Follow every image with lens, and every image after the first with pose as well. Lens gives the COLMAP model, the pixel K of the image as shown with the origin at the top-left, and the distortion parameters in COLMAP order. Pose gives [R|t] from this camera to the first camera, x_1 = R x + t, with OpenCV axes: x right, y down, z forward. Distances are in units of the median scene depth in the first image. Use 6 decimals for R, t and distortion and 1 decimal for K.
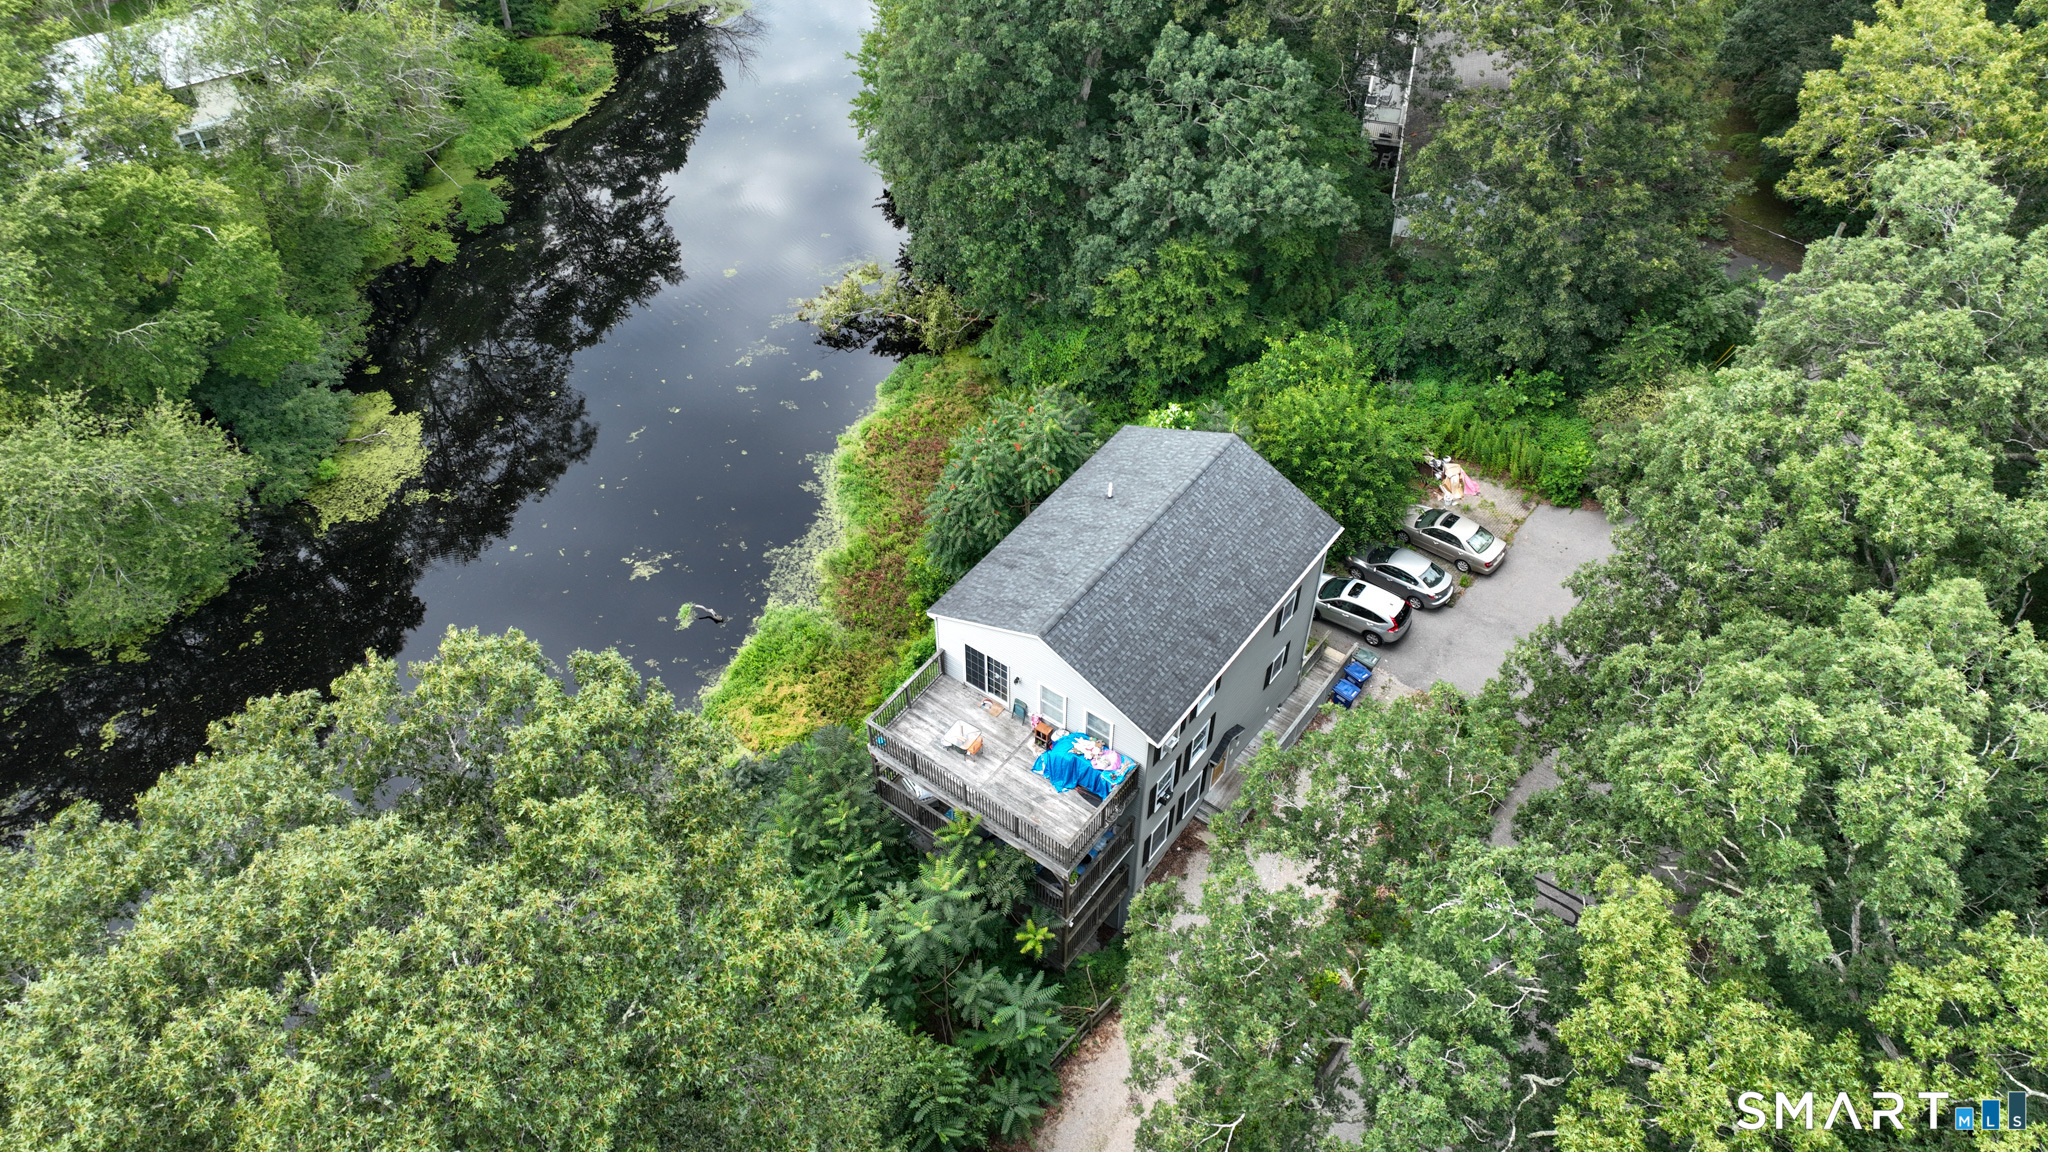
lens RADIAL K [[1451.4, 0, 1022.6], [0, 1451.4, 574.0], [0, 0, 1]] dist [-0.004187, 0.003097]
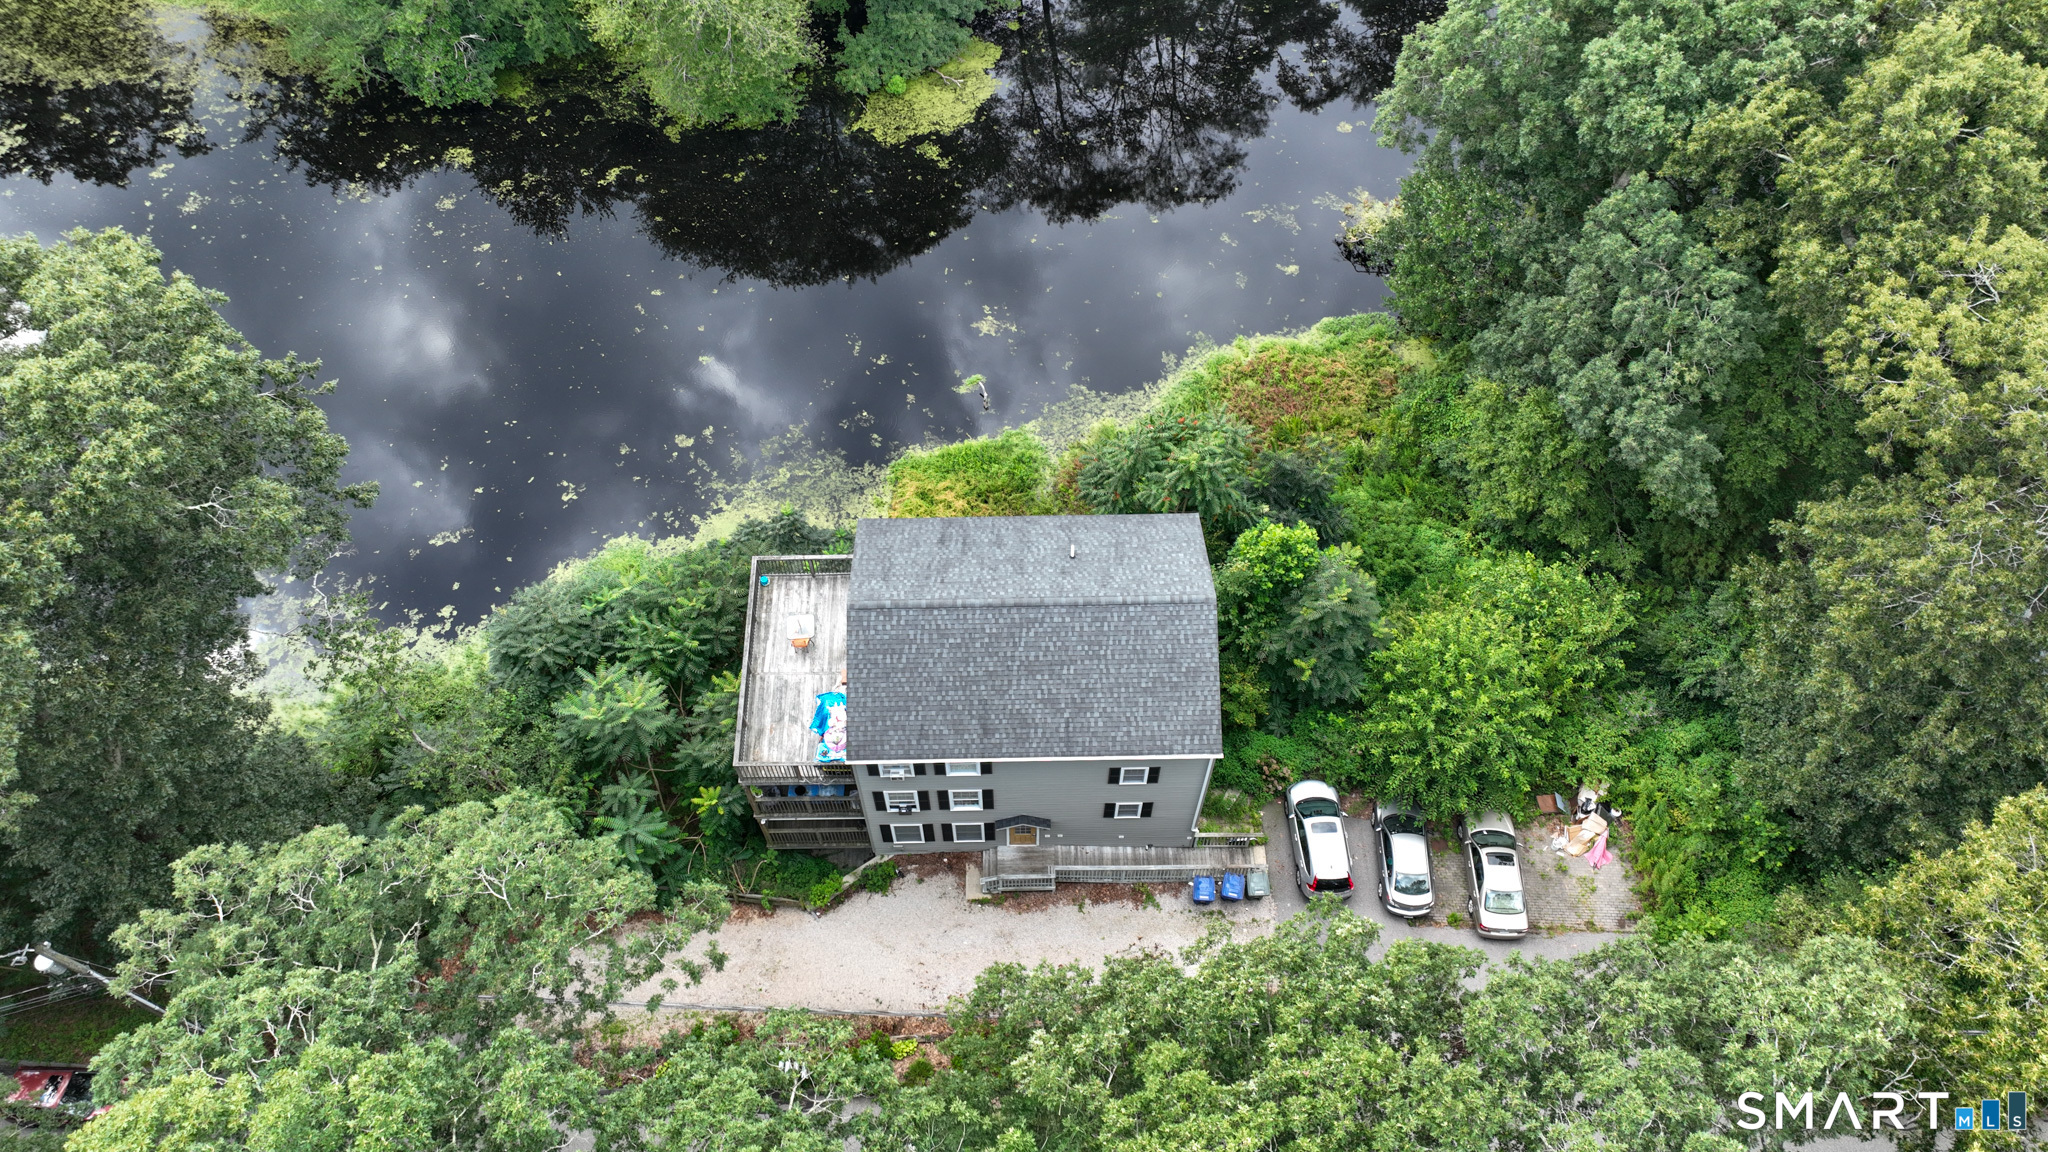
lens RADIAL K [[1451.4, 0, 1024.2], [0, 1451.4, 578.4], [0, 0, 1]] dist [-0.004187, 0.003097]
pose [[0.611486, 0.673471, -0.415358, 0.343398], [-0.569033, 0.739044, 0.360577, -0.283036], [0.549806, 0.015865, 0.835142, 0.139783]]
